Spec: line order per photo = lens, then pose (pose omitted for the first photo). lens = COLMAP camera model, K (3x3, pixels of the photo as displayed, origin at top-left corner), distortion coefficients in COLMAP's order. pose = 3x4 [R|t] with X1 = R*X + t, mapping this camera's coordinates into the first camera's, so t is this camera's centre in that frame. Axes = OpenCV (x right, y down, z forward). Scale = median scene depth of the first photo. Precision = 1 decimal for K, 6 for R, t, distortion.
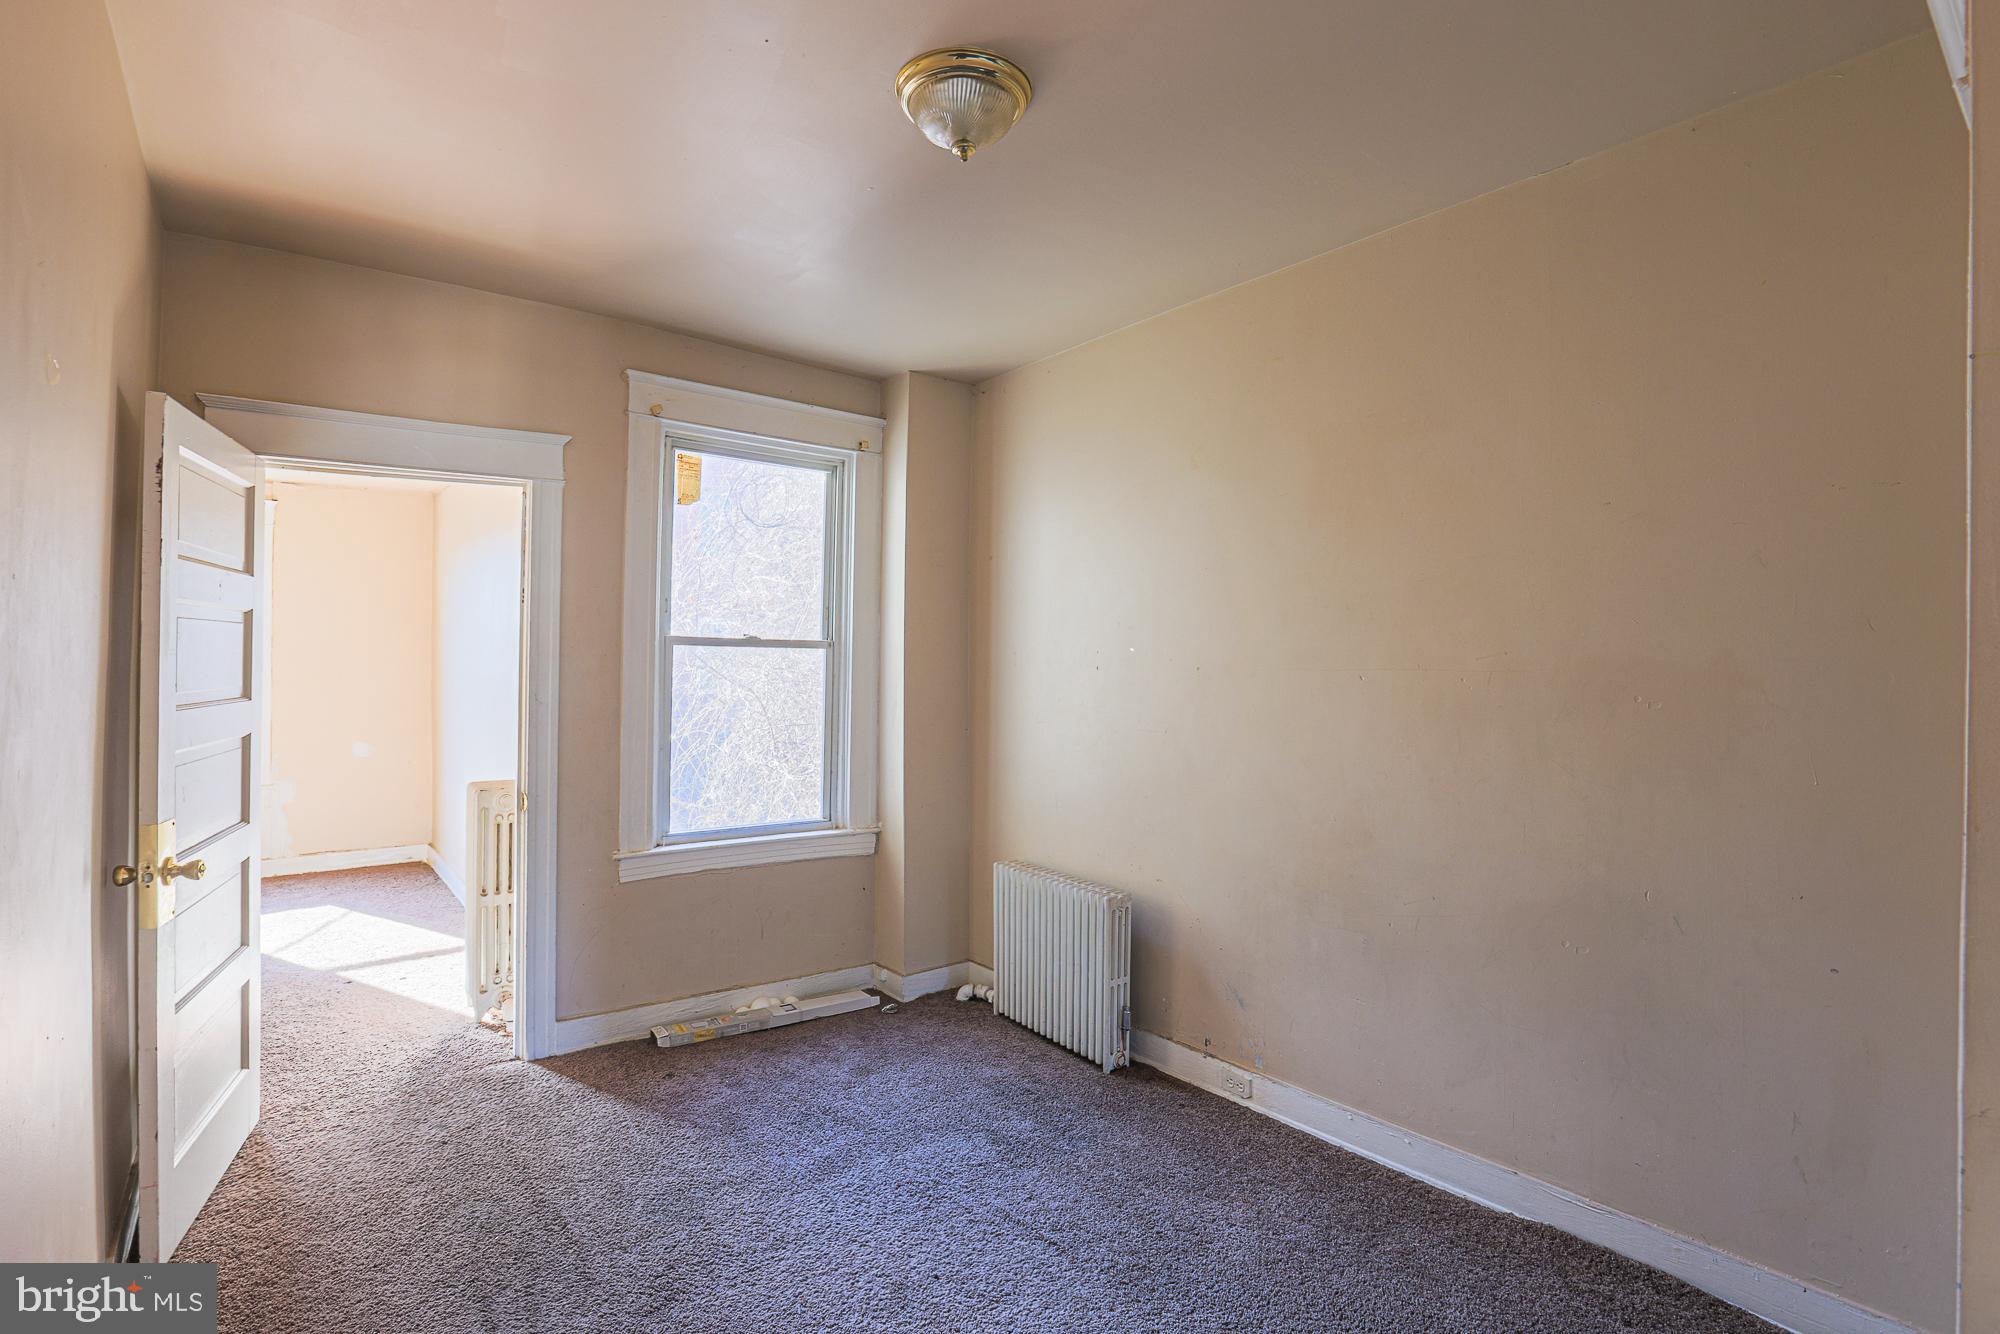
lens RADIAL K [[916.1, 0, 1004.4], [0, 916.1, 667.7], [0, 0, 1]] dist [-0.051109, 0.018940]
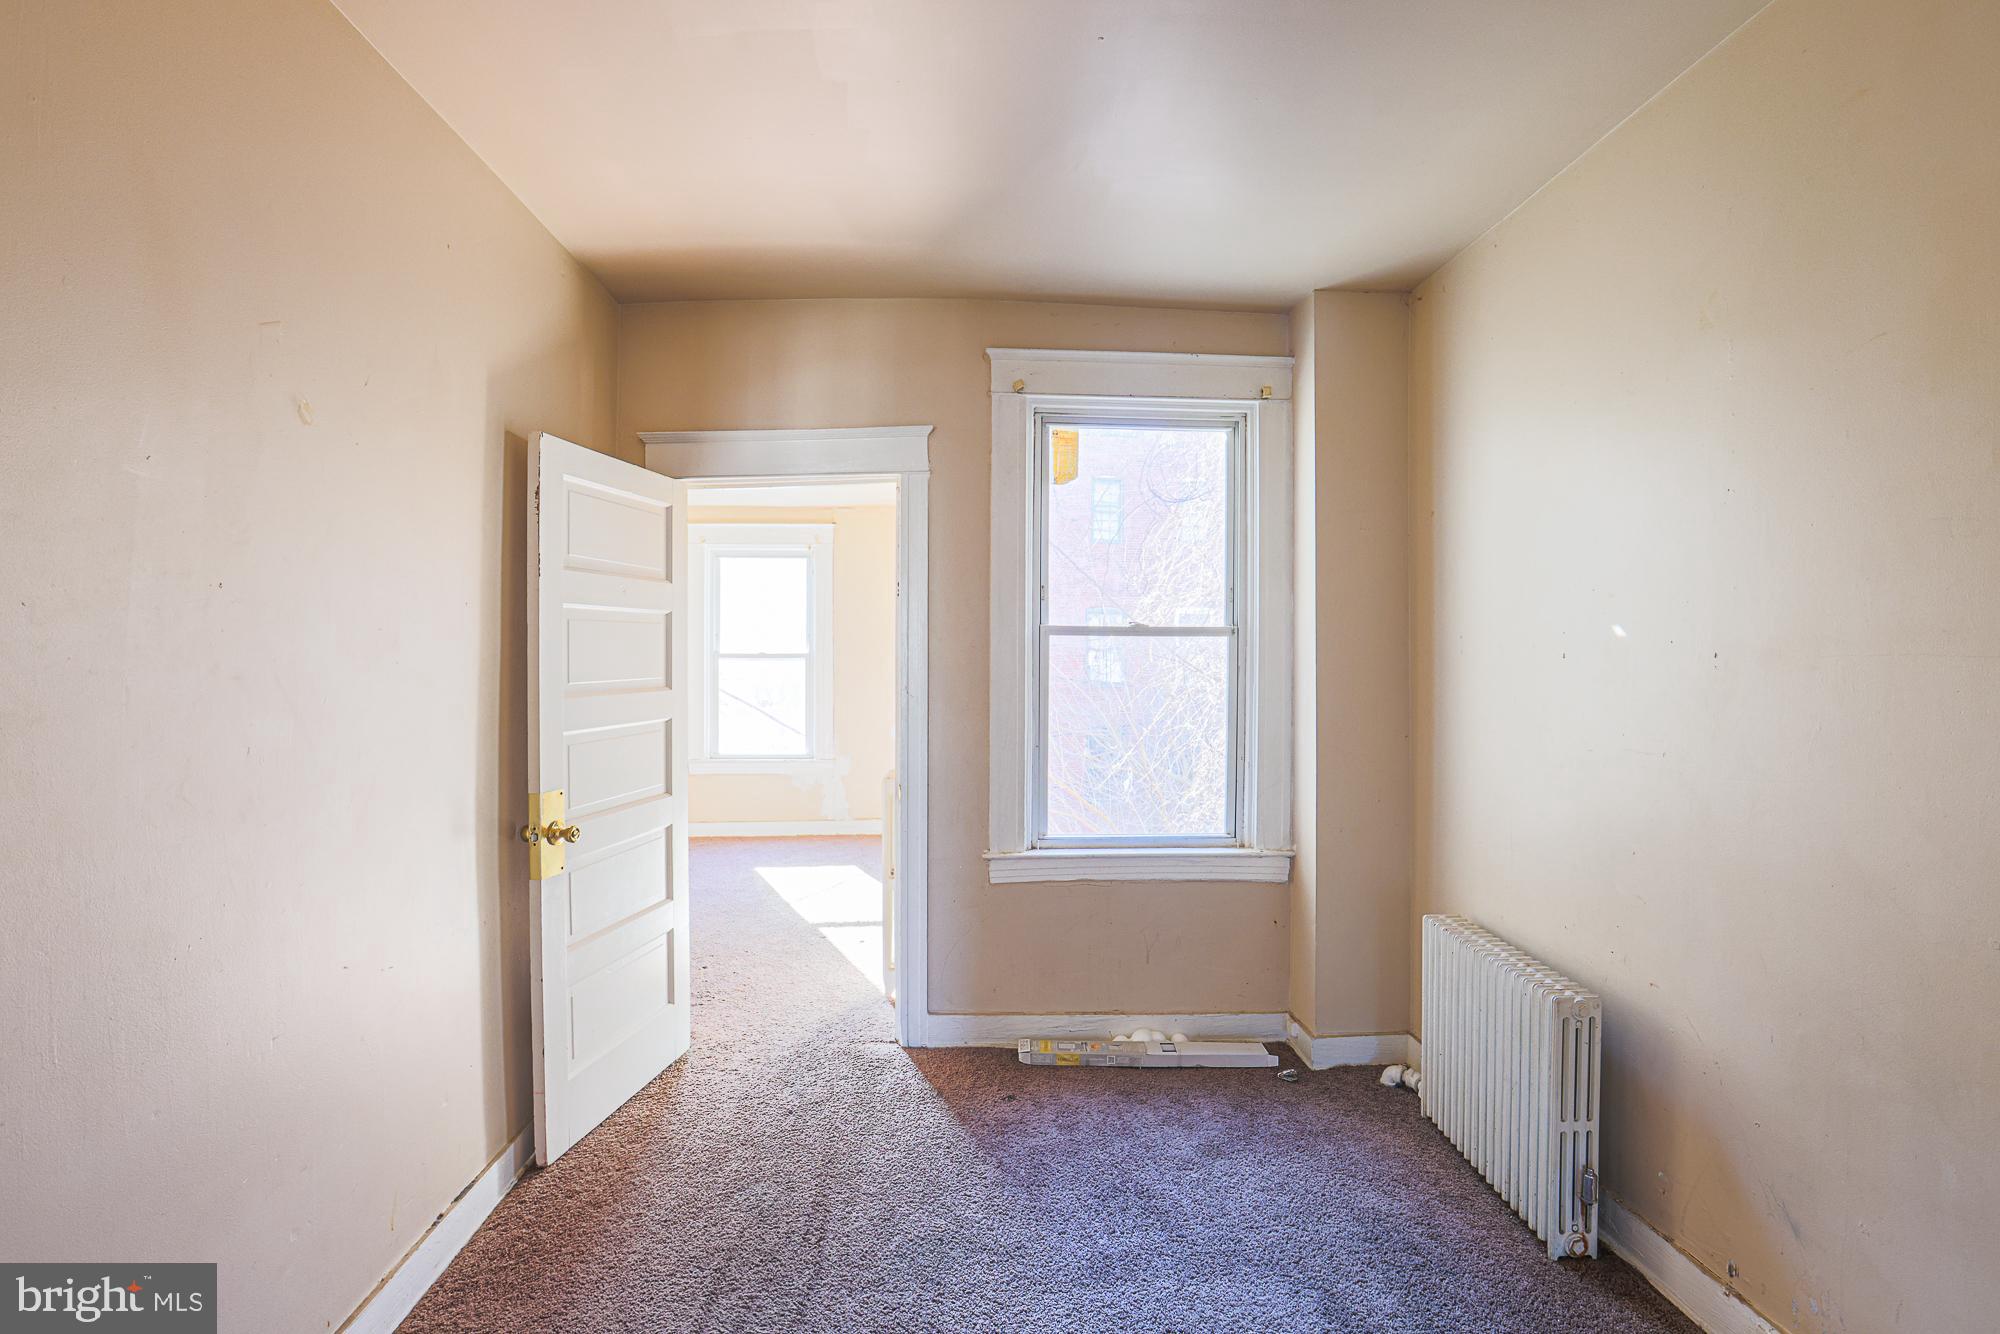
lens RADIAL K [[916.1, 0, 1018.9], [0, 916.1, 661.4], [0, 0, 1]] dist [-0.051109, 0.018940]
pose [[0.818952, -0.004859, -0.573841, 0.161751], [0.006314, 0.999980, 0.000544, 0.001473], [0.573827, -0.004069, 0.818967, 0.223569]]
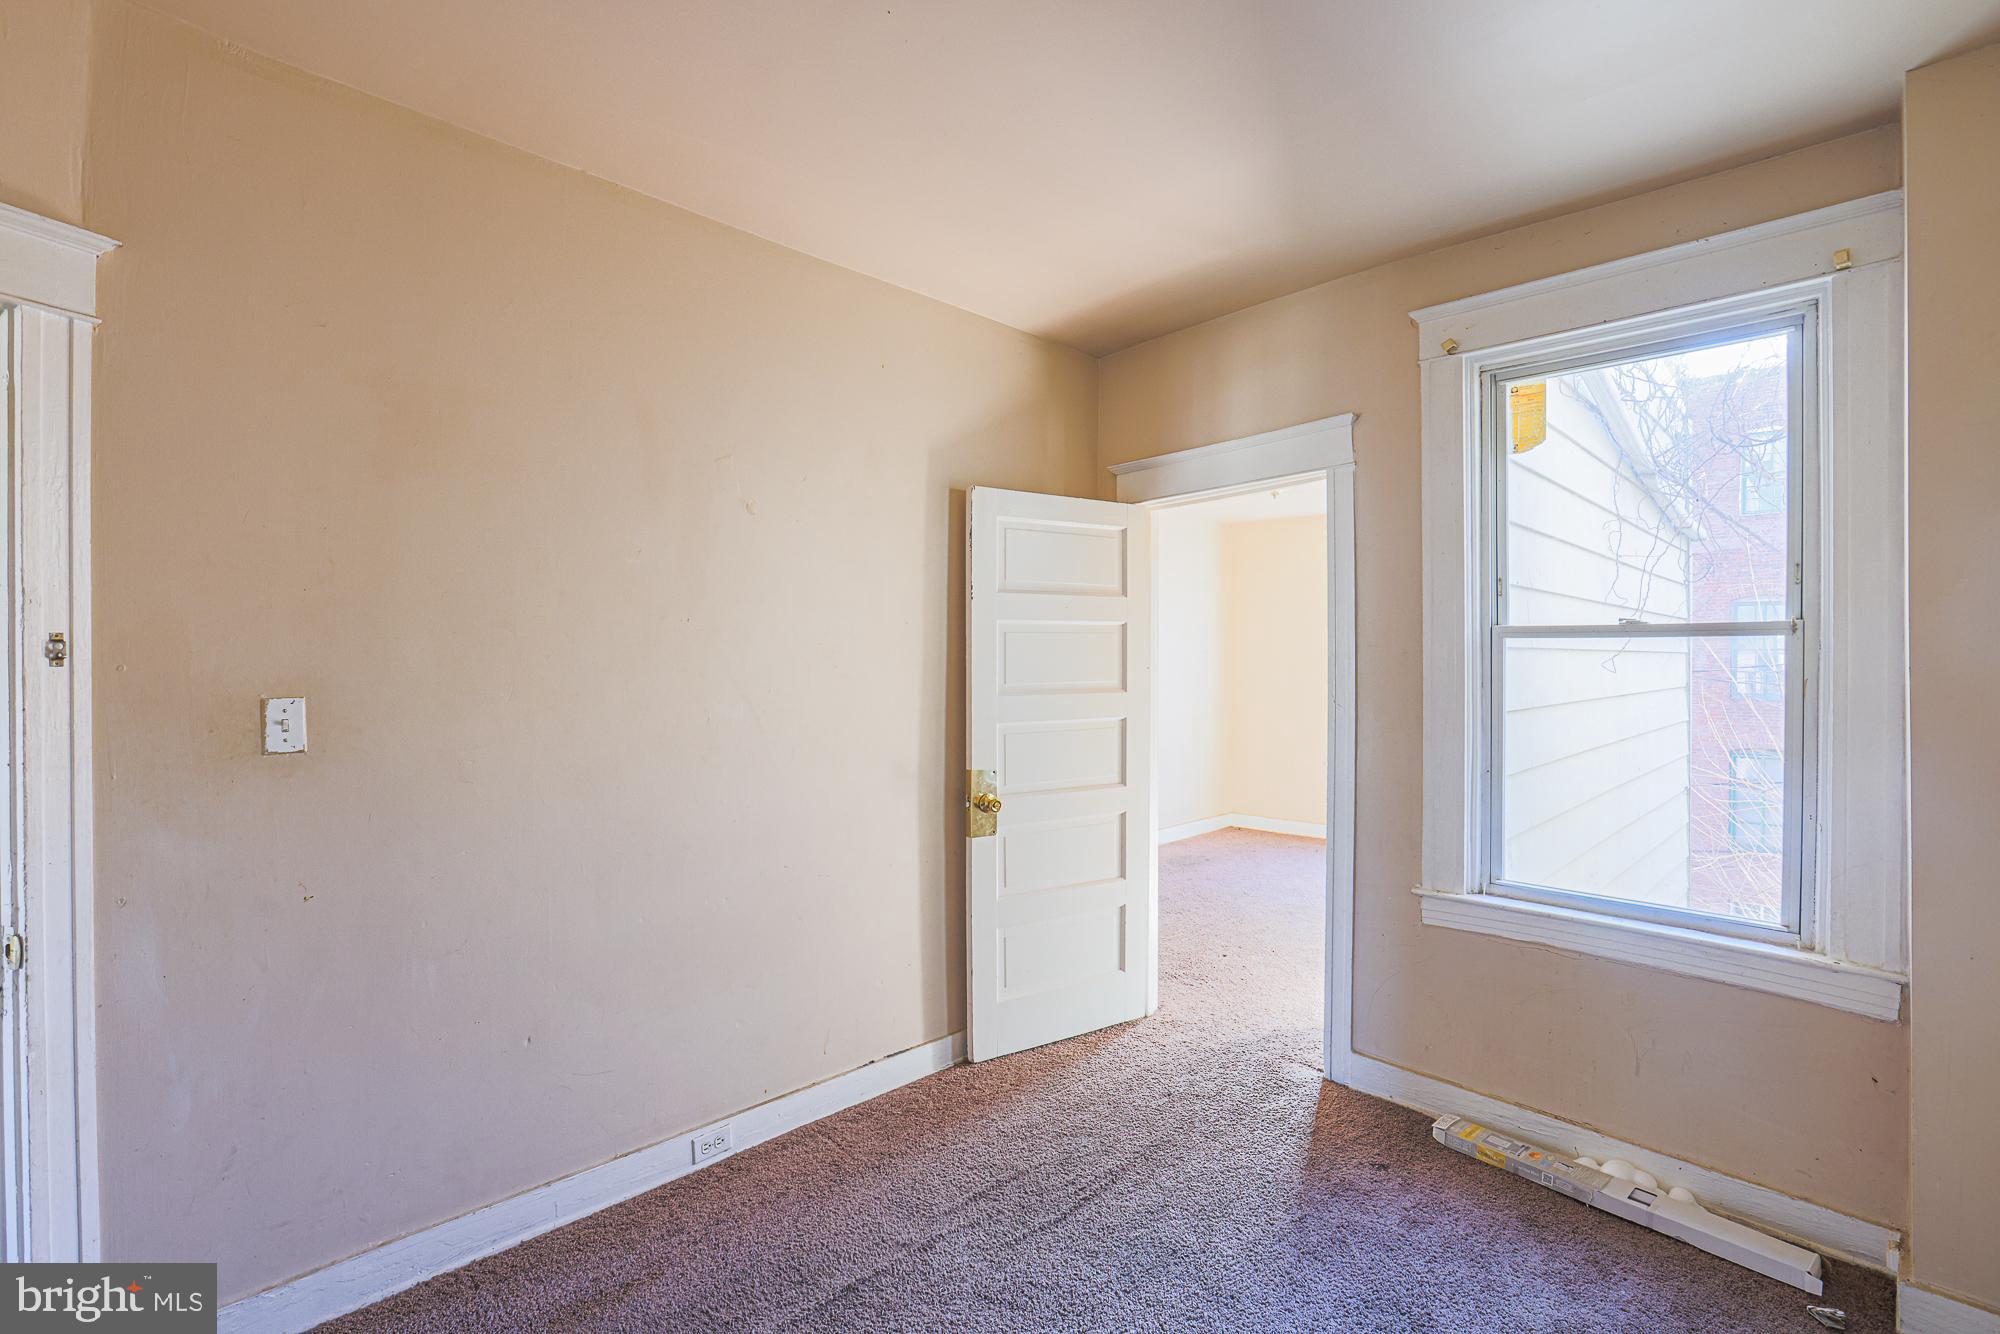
lens RADIAL K [[916.1, 0, 1025.6], [0, 916.1, 660.8], [0, 0, 1]] dist [-0.051109, 0.018940]
pose [[0.118830, -0.006687, -0.992892, 0.370203], [-0.001961, 0.999974, -0.006970, 0.000802], [0.992913, 0.002775, 0.118813, 0.539243]]
